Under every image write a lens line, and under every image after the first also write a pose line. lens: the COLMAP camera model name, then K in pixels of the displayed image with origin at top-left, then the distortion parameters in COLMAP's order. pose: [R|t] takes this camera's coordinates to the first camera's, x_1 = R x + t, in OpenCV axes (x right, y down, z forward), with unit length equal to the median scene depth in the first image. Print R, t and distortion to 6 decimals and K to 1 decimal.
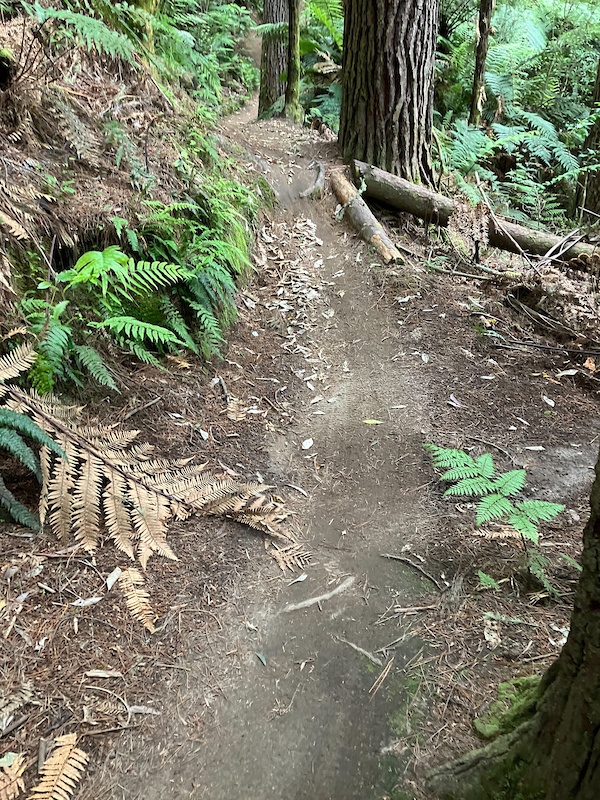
lens RADIAL K [[705.8, 0, 300.1], [0, 705.8, 400.5], [0, 0, 1]] dist [0.072092, 0.011352]
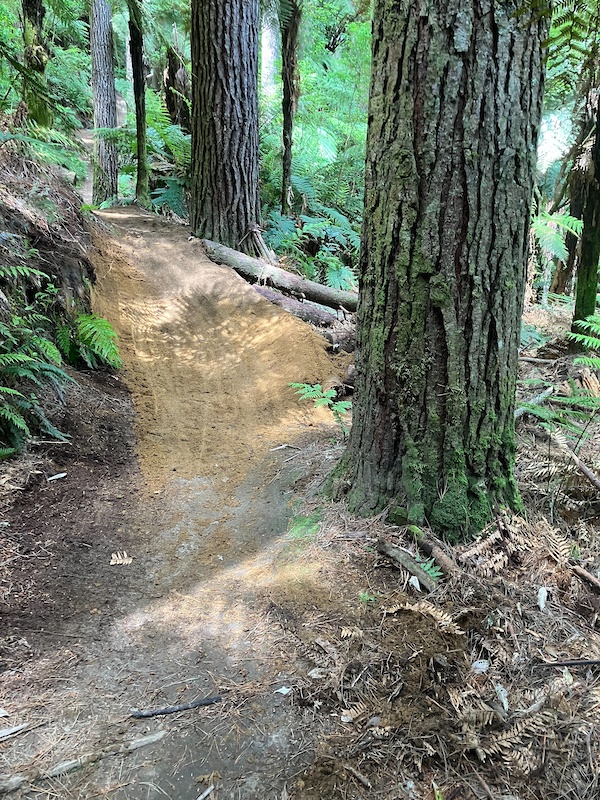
lens RADIAL K [[705.8, 0, 299.6], [0, 705.8, 399.9], [0, 0, 1]] dist [0.072092, 0.011352]
pose [[0.969313, -0.044369, 0.241791, -0.065474], [0.071037, 0.992171, -0.102715, 0.084570], [-0.235341, 0.116739, 0.964876, -0.216497]]
